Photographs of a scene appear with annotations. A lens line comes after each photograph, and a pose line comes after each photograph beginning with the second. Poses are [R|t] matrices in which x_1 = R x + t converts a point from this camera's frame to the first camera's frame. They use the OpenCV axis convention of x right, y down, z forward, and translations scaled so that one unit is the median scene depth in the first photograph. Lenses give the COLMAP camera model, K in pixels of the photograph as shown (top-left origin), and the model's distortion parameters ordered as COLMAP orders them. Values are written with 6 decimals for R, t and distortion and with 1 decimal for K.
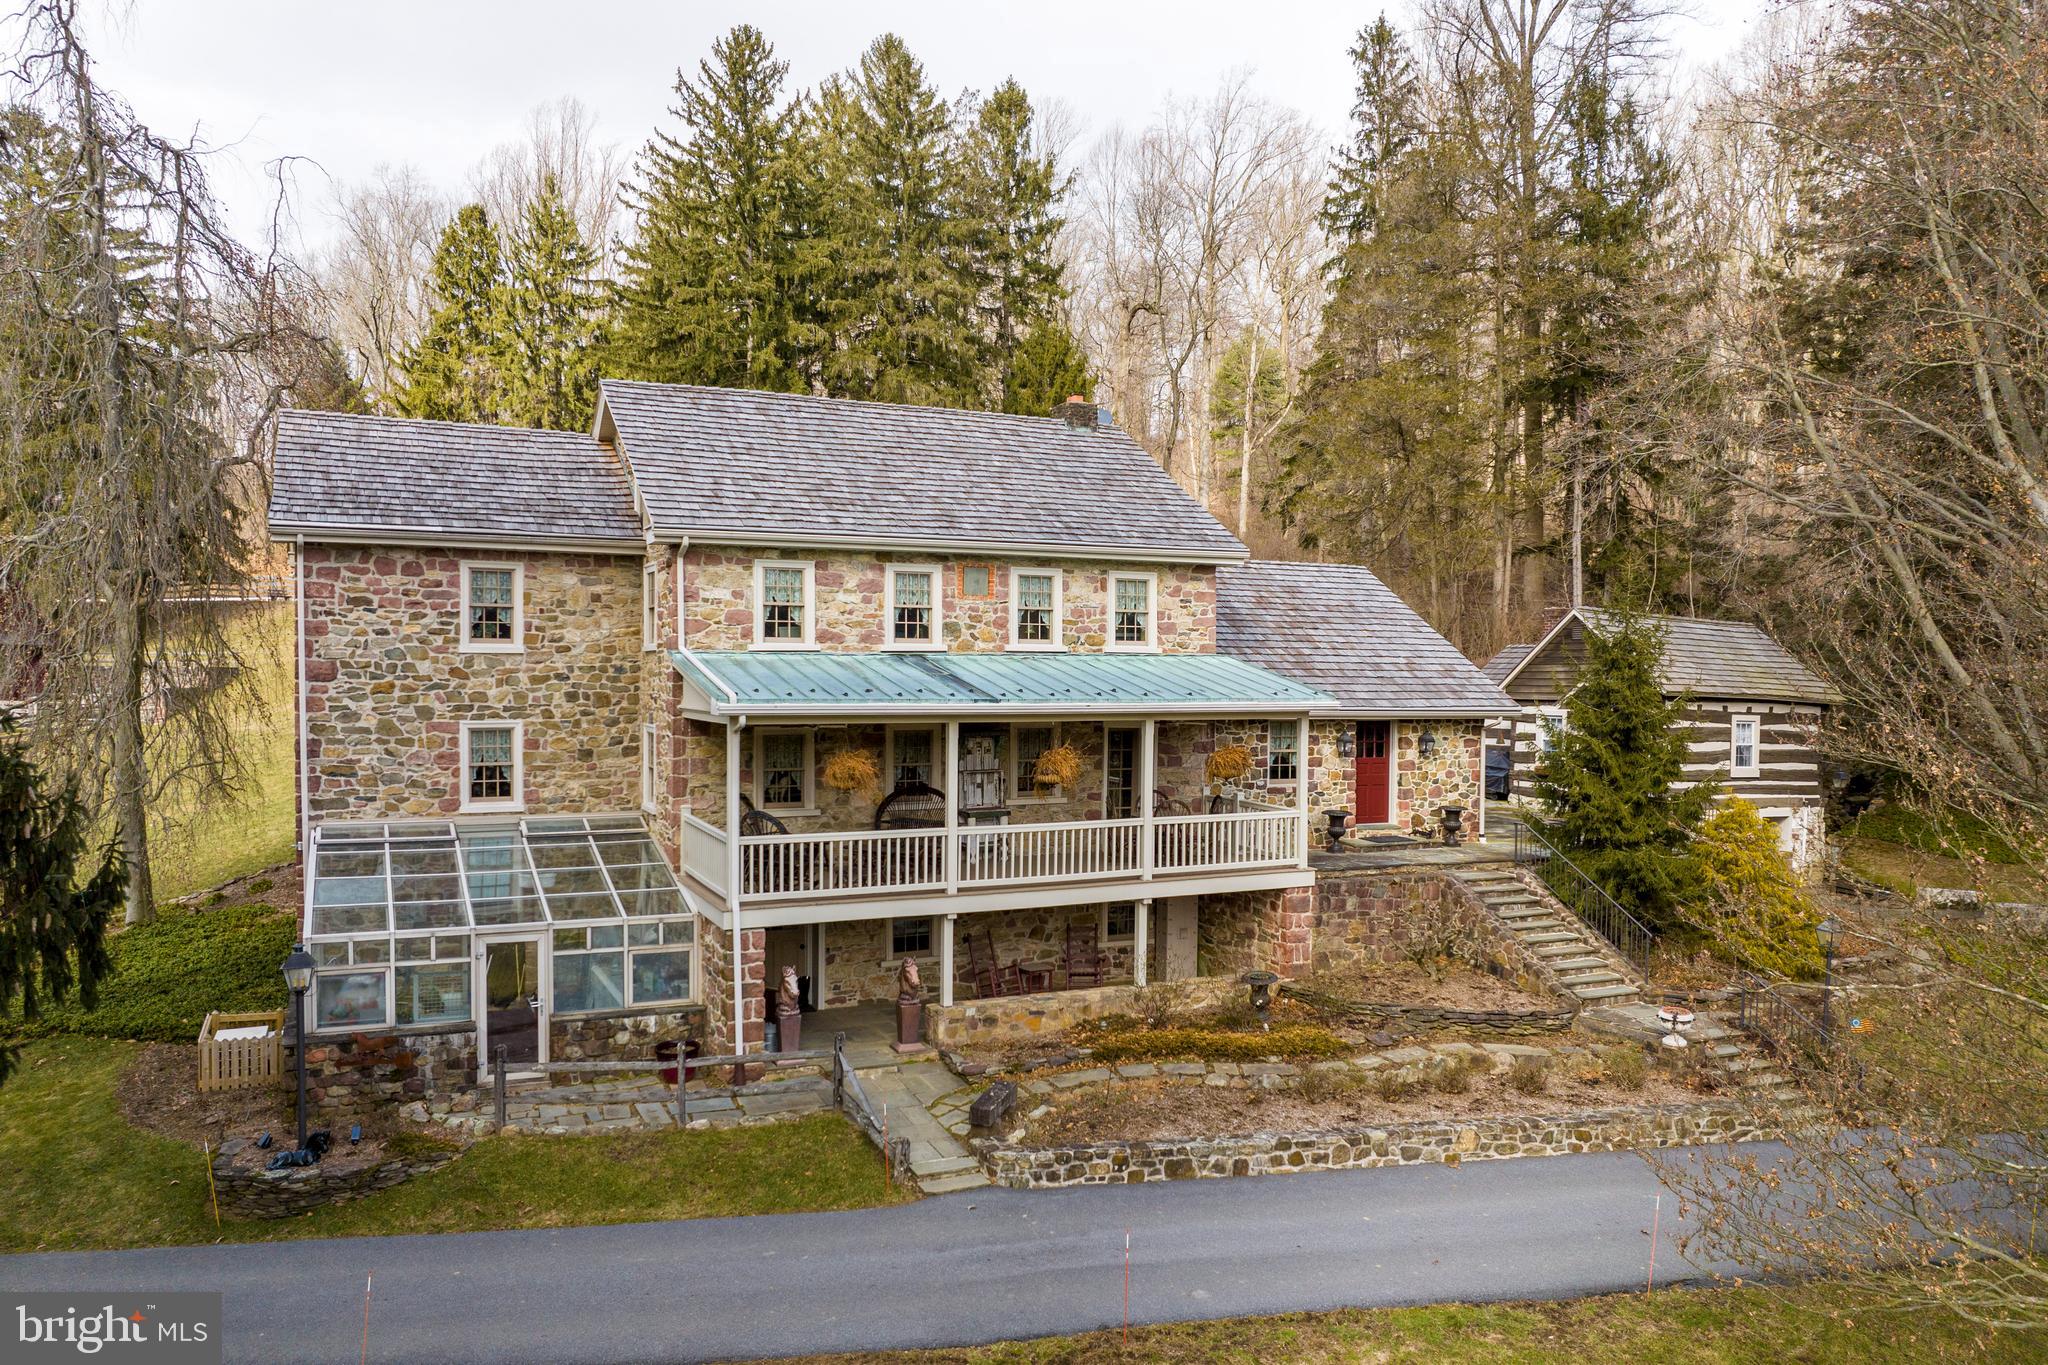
lens RADIAL K [[1444.5, 0, 1019.3], [0, 1444.5, 715.6], [0, 0, 1]] dist [-0.035569, -0.005041]
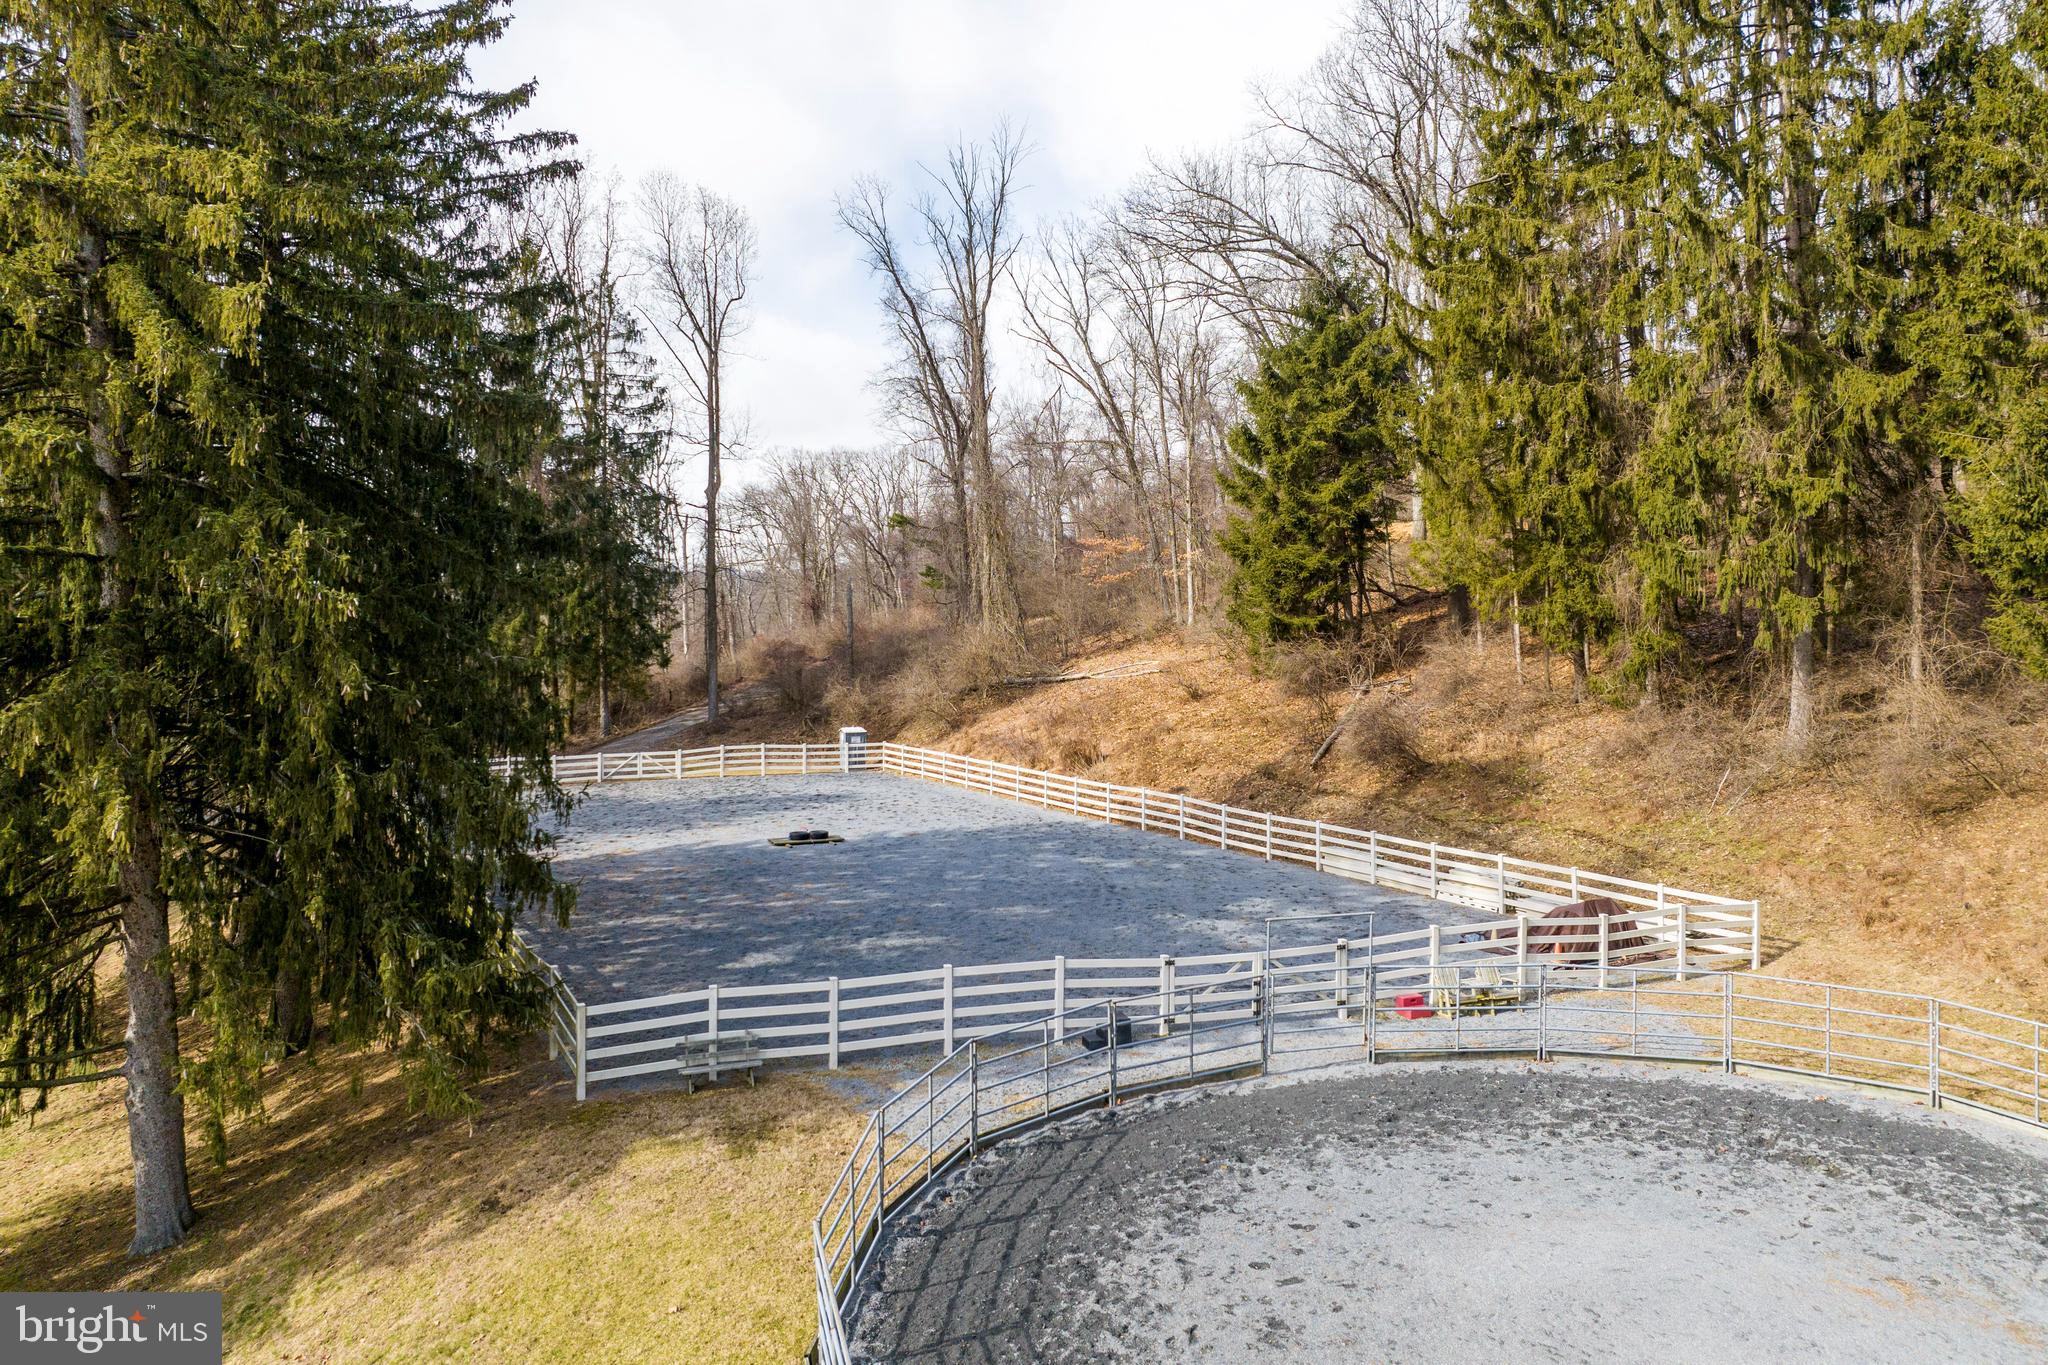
lens RADIAL K [[1444.5, 0, 1021.3], [0, 1444.5, 604.3], [0, 0, 1]] dist [-0.035569, -0.005041]
pose [[0.680544, -0.019868, -0.732438, -0.989896], [-0.016321, 0.998973, -0.042262, -0.605040], [0.732526, 0.040715, 0.679521, 3.139392]]
